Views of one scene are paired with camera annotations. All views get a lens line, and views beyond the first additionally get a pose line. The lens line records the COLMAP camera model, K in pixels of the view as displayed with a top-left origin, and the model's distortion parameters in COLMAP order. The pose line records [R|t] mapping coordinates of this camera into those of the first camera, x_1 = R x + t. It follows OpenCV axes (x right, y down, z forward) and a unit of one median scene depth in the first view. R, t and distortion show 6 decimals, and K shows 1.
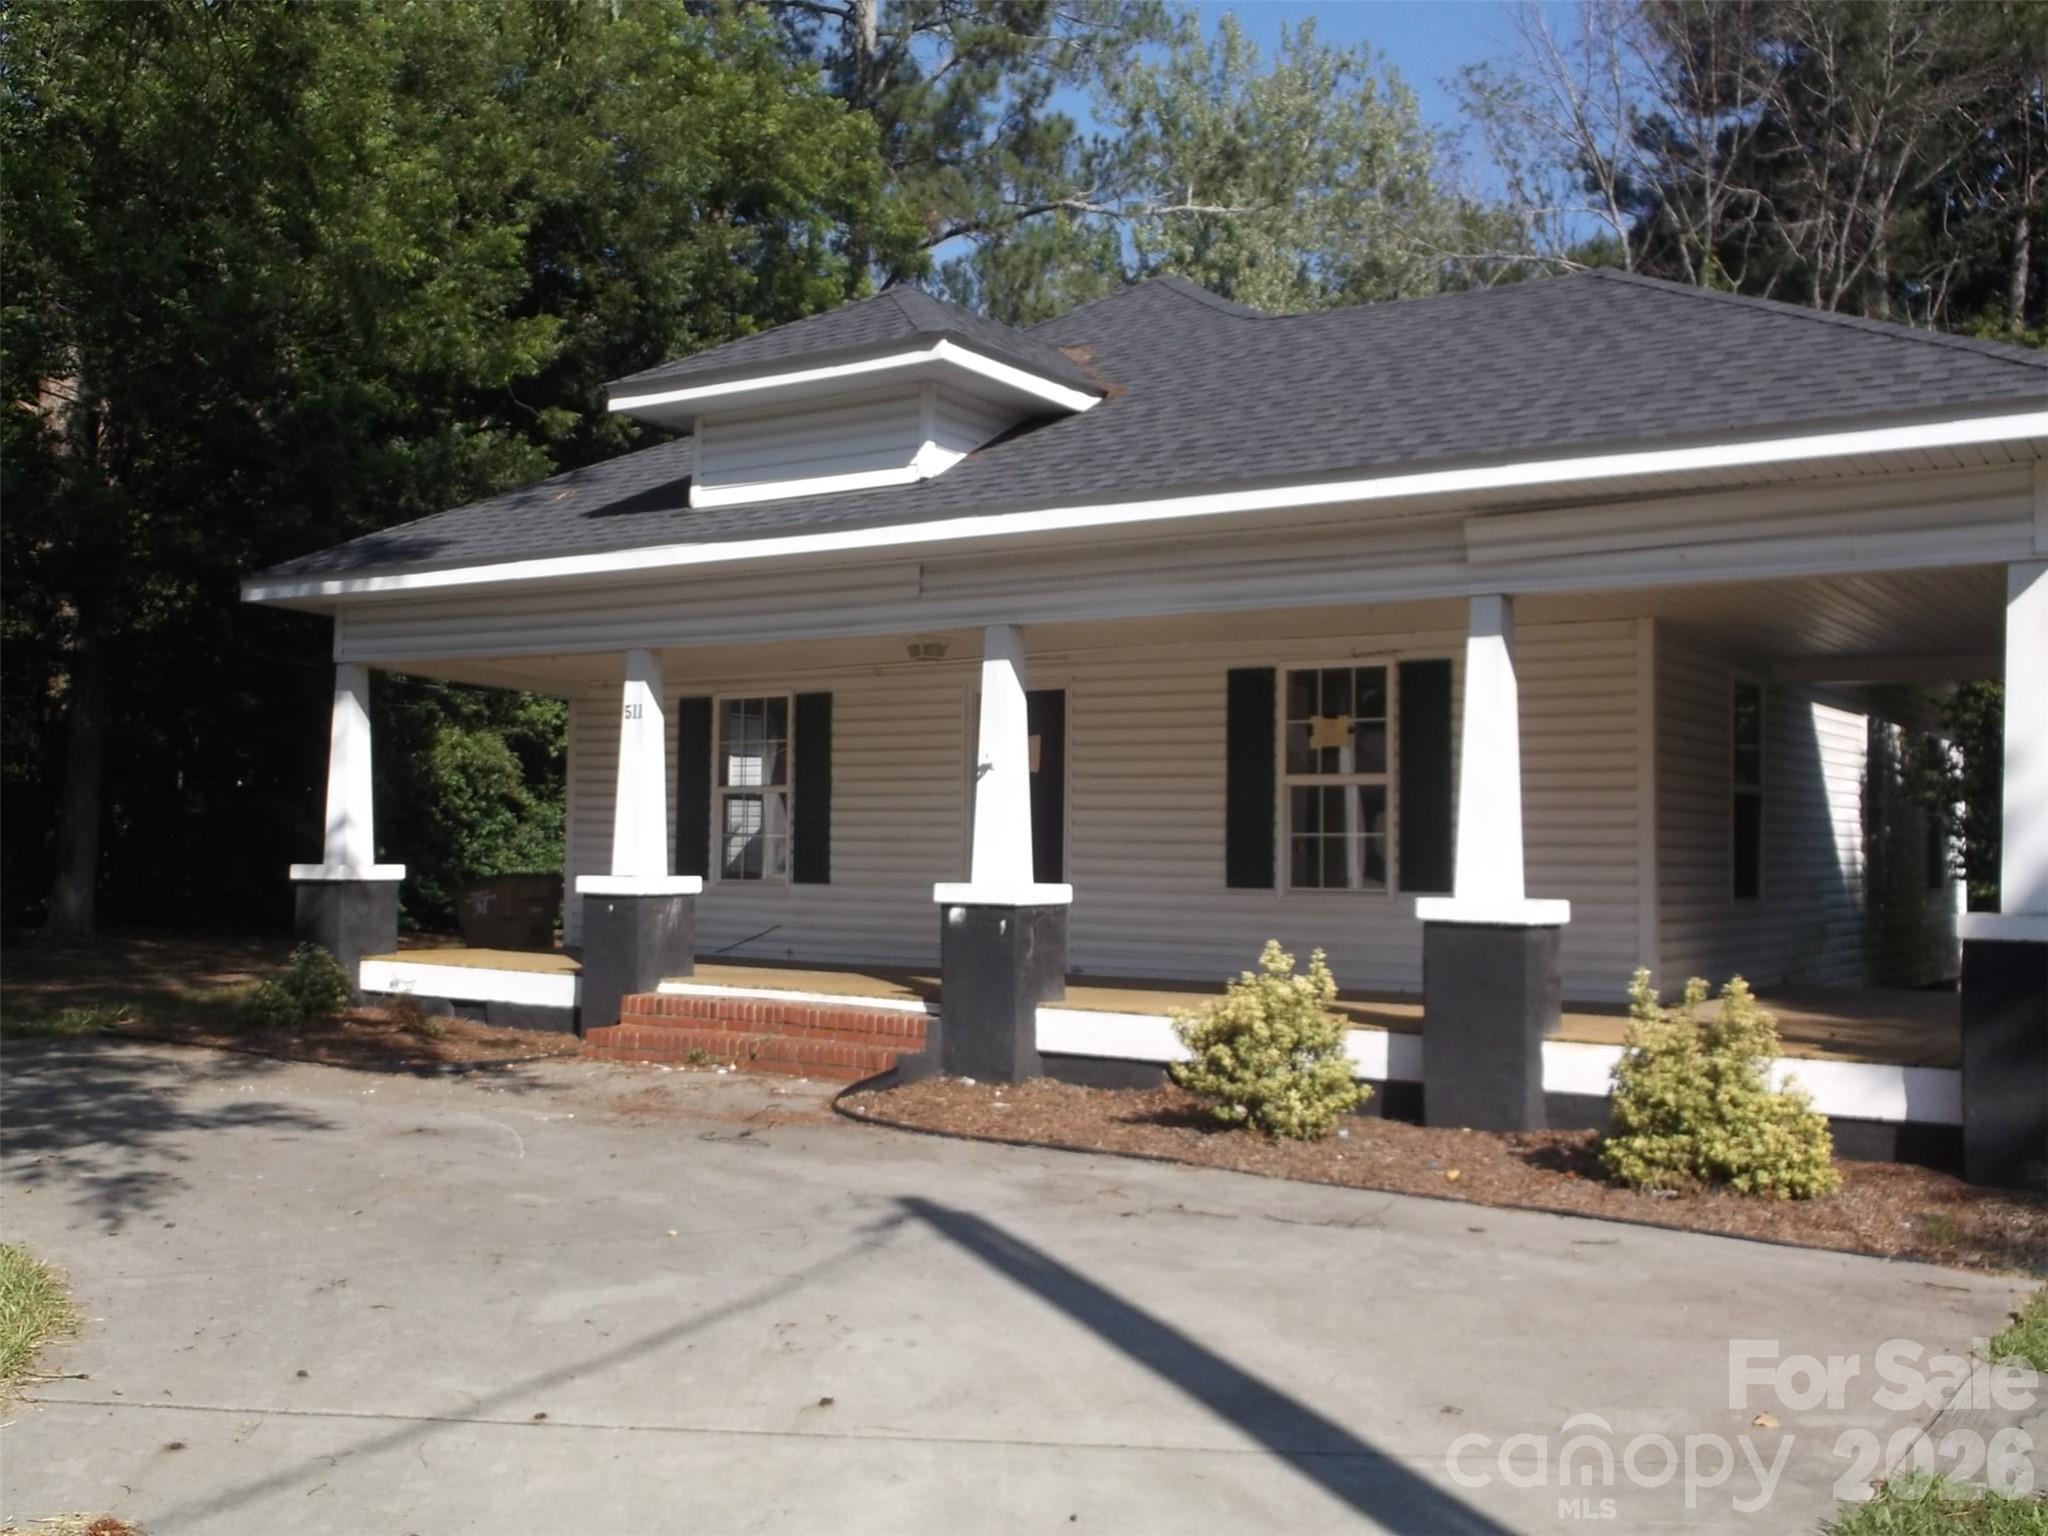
lens RADIAL K [[1967.8, 0, 1024.0], [0, 1967.8, 768.0], [0, 0, 1]] dist [-0.005678, -0.028400]
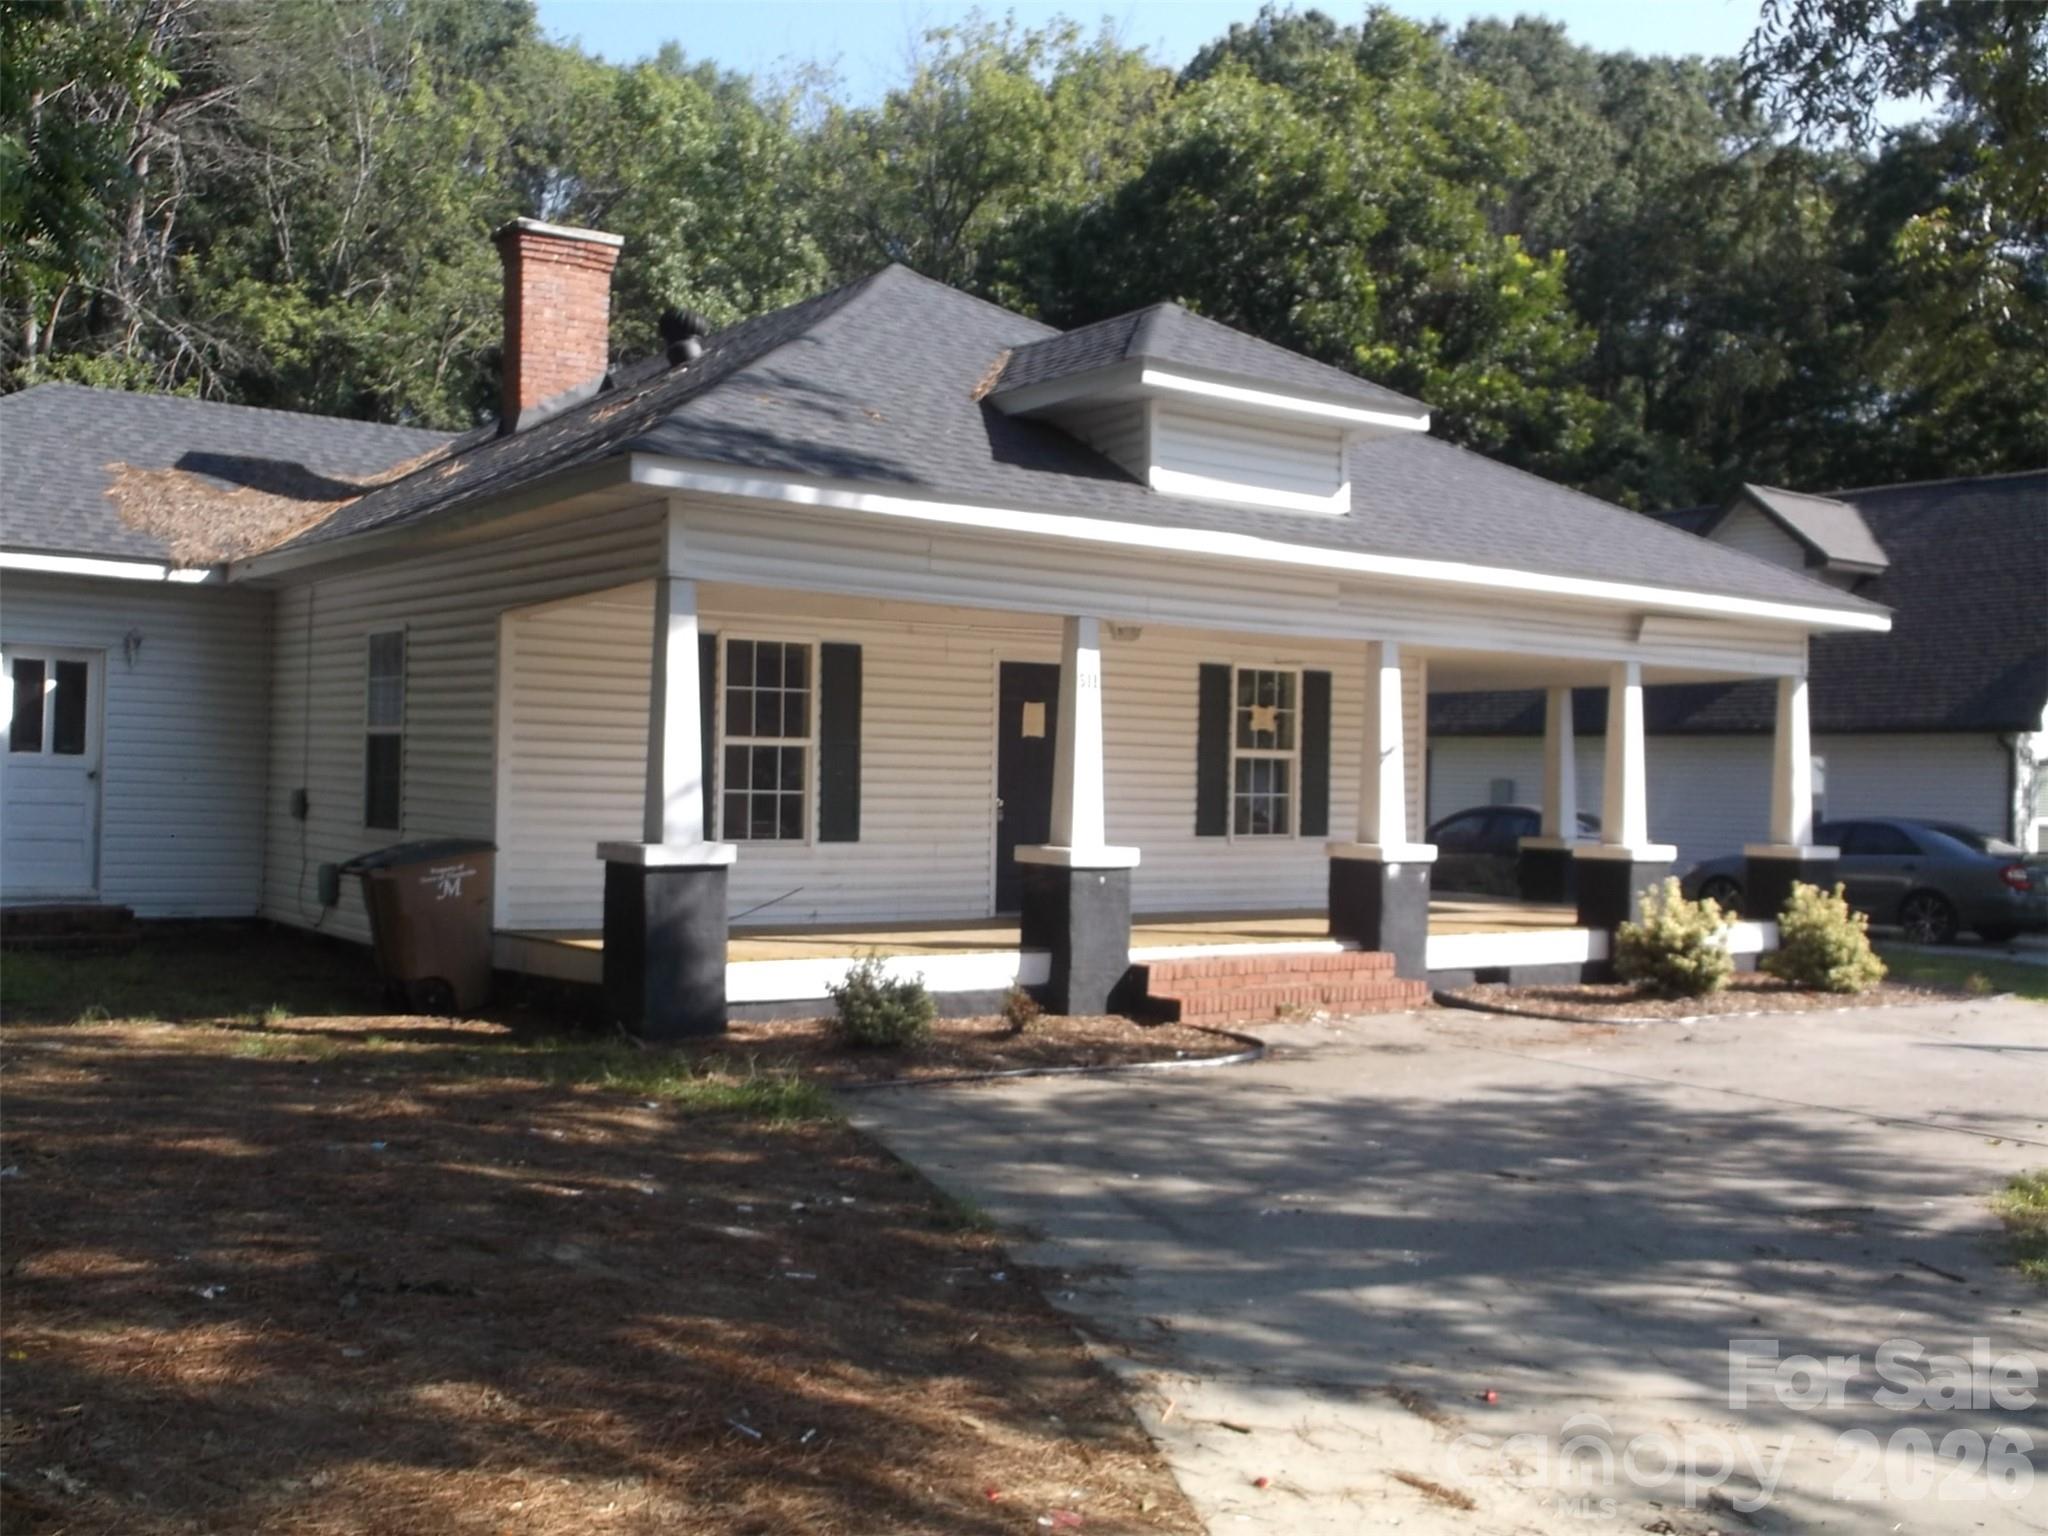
lens RADIAL K [[1967.8, 0, 1024.0], [0, 1967.8, 768.0], [0, 0, 1]] dist [-0.005678, -0.028400]
pose [[0.347832, 0.001233, 0.937556, -1.131937], [-0.053893, 0.998372, 0.018682, -0.000584], [-0.936007, -0.057026, 0.347332, 0.675339]]
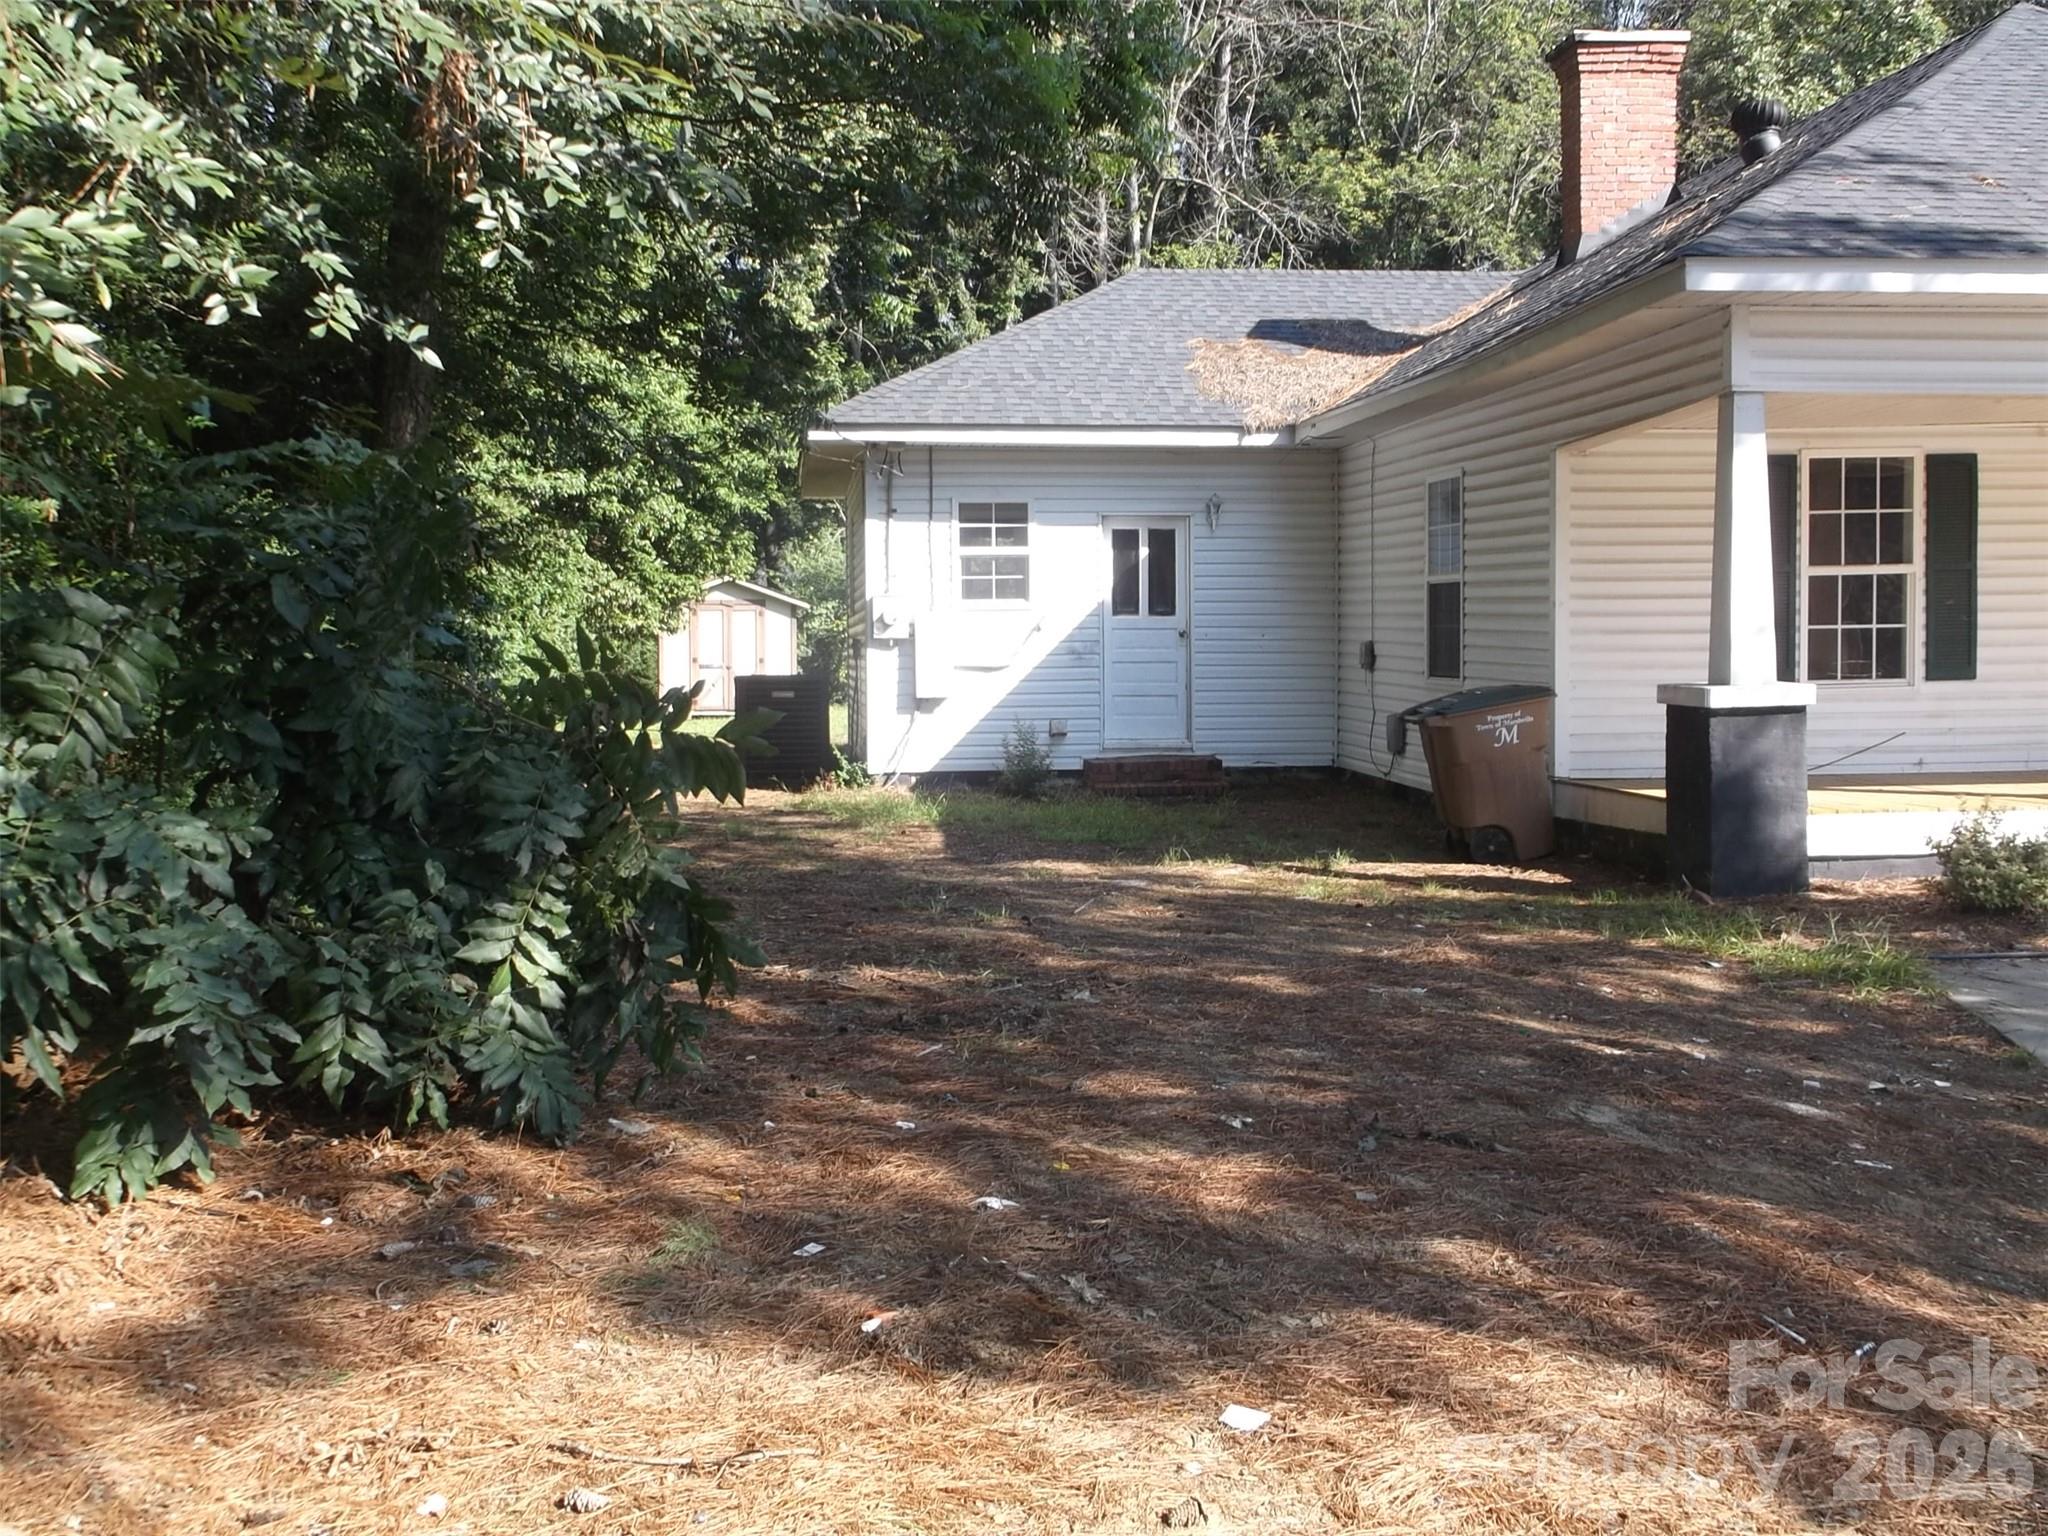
lens RADIAL K [[1989.3, 0, 1026.5], [0, 1989.3, 746.8], [0, 0, 1]] dist [0.019570, -0.016742]
pose [[0.777530, -0.061652, 0.625816, -1.104463], [0.001203, 0.995326, 0.096559, 0.004201], [-0.628844, -0.074325, 0.773971, 0.675274]]
